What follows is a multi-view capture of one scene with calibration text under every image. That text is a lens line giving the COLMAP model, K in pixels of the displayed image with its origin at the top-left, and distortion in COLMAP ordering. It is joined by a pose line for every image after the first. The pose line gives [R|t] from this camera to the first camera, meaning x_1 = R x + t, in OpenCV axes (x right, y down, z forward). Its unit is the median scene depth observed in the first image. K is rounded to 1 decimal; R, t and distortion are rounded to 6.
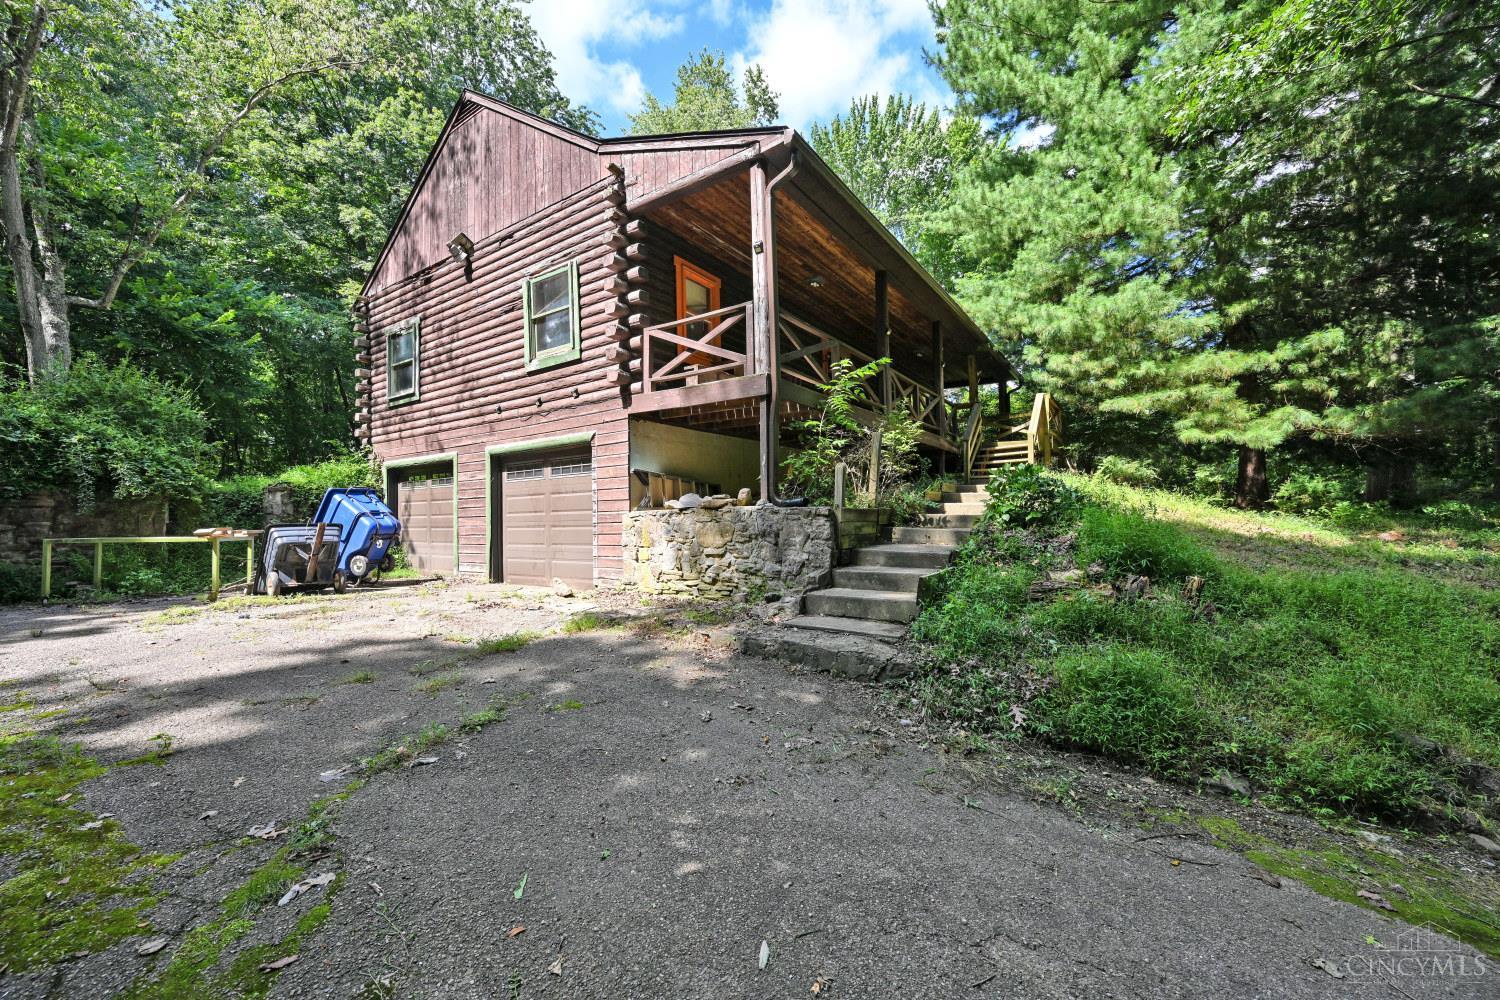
lens RADIAL K [[584.9, 0, 754.3], [0, 584.9, 507.3], [0, 0, 1]] dist [-0.002413, 0.000596]
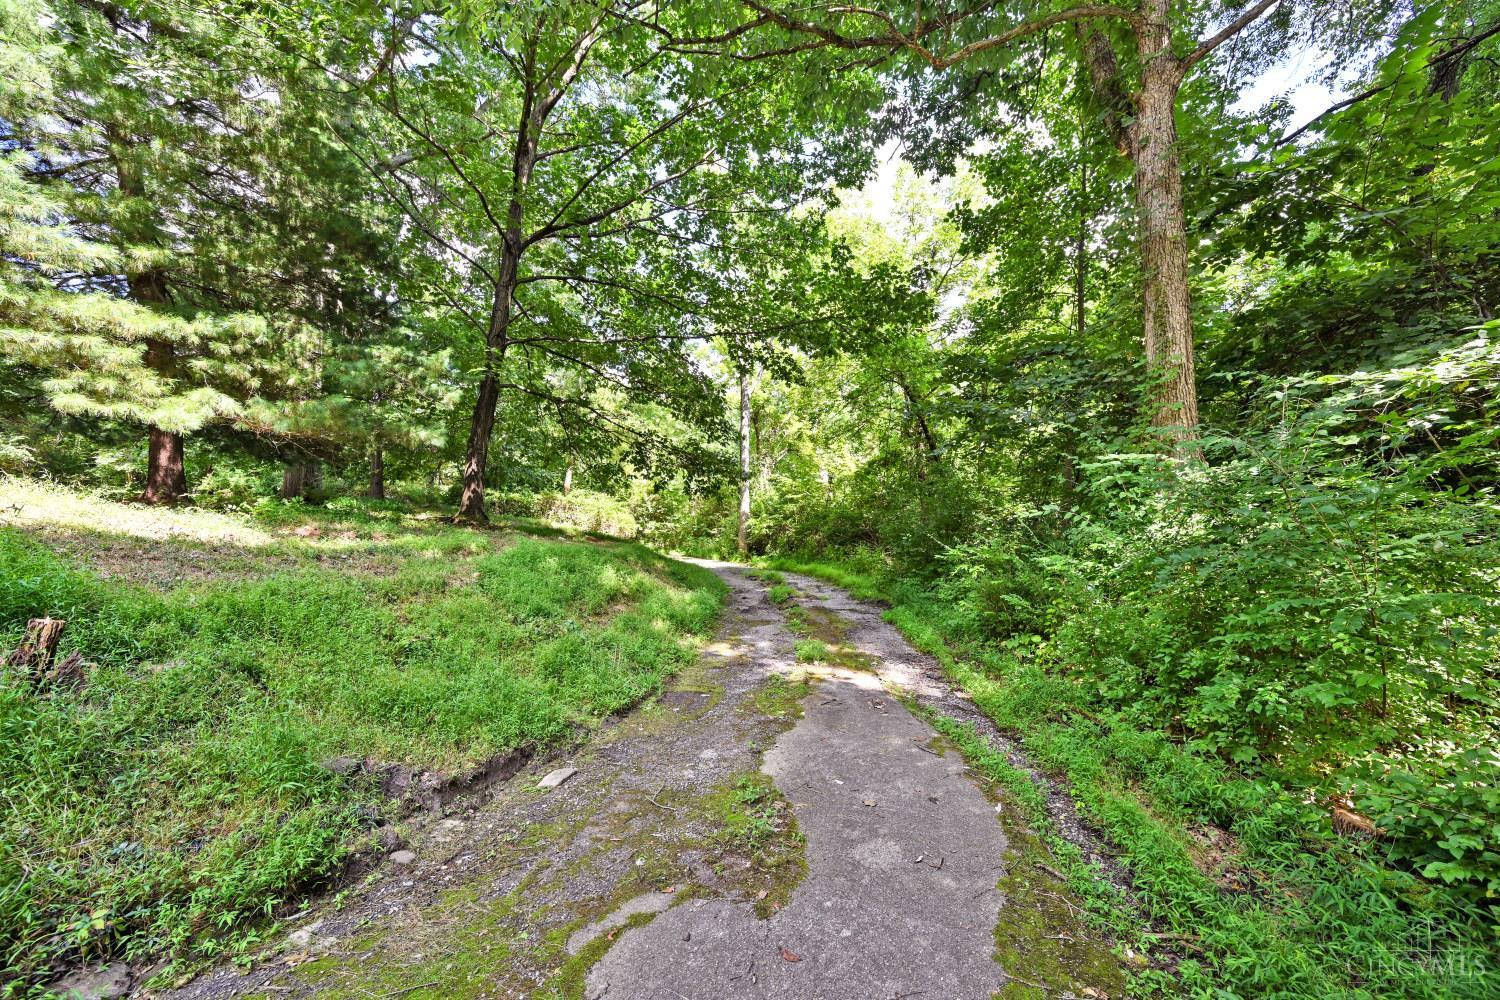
lens RADIAL K [[584.9, 0, 747.9], [0, 584.9, 505.7], [0, 0, 1]] dist [-0.002413, 0.000596]
pose [[0.086951, 0.000078, 0.996213, 0.108127], [-0.007752, 0.999970, 0.000598, -0.002760], [-0.996182, -0.007774, 0.086949, 0.111507]]
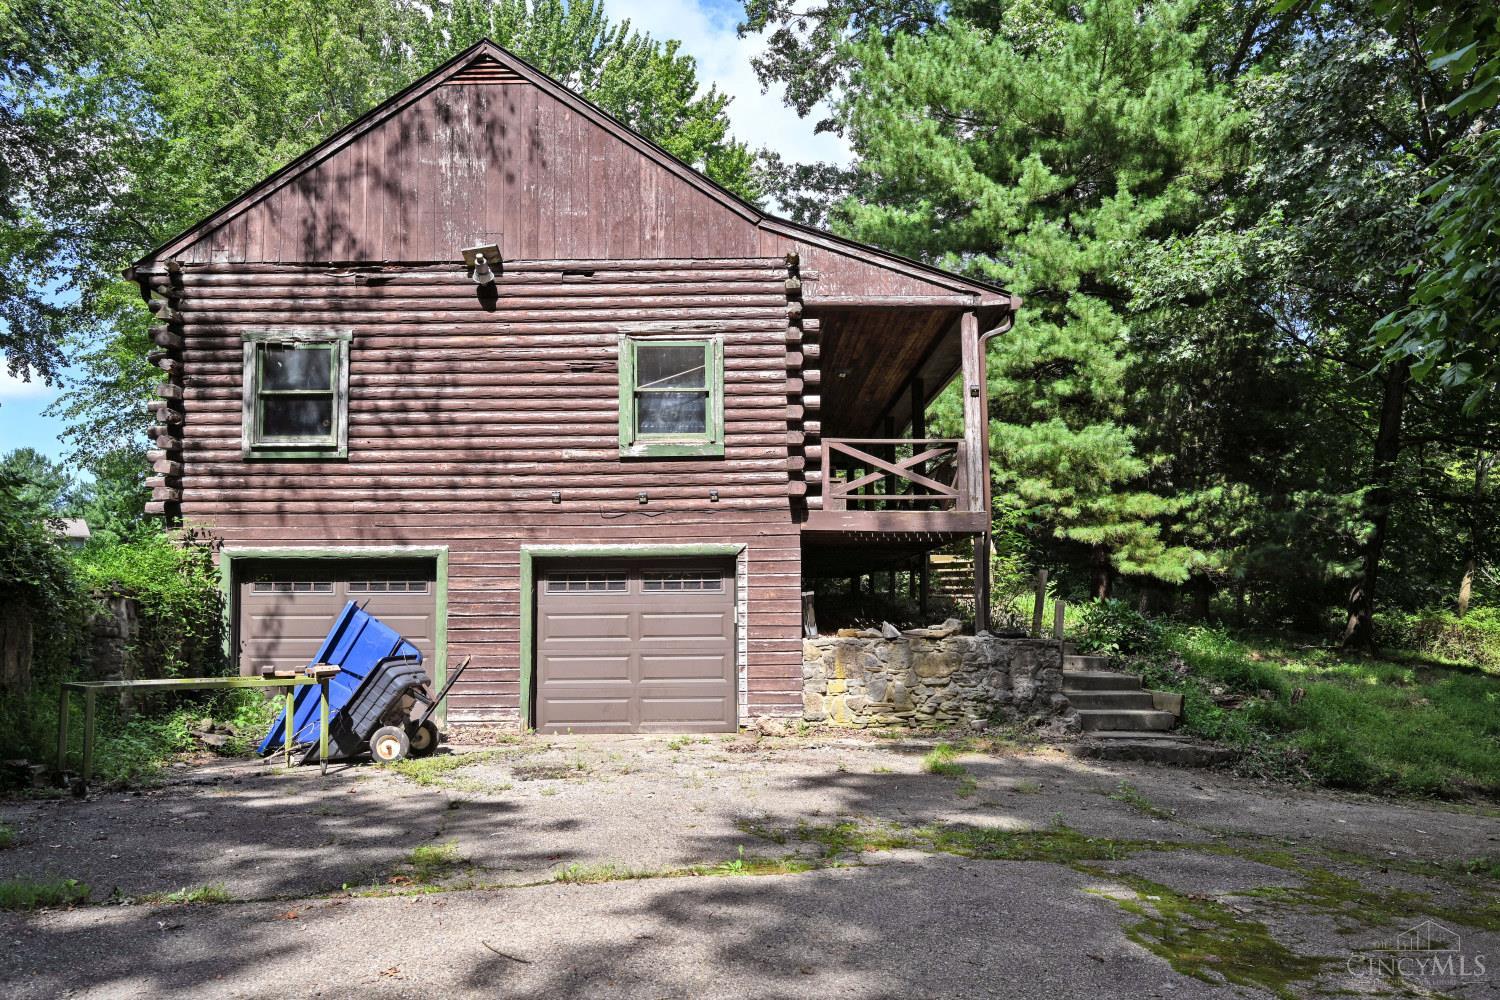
lens RADIAL K [[1038.1, 0, 744.3], [0, 1038.1, 551.3], [0, 0, 1]] dist [-0.005610, 0.003095]
pose [[0.823103, 0.046696, 0.565969, -1.015827], [-0.019002, 0.998320, -0.054733, -0.032741], [-0.567575, 0.034297, 0.822607, -0.217942]]
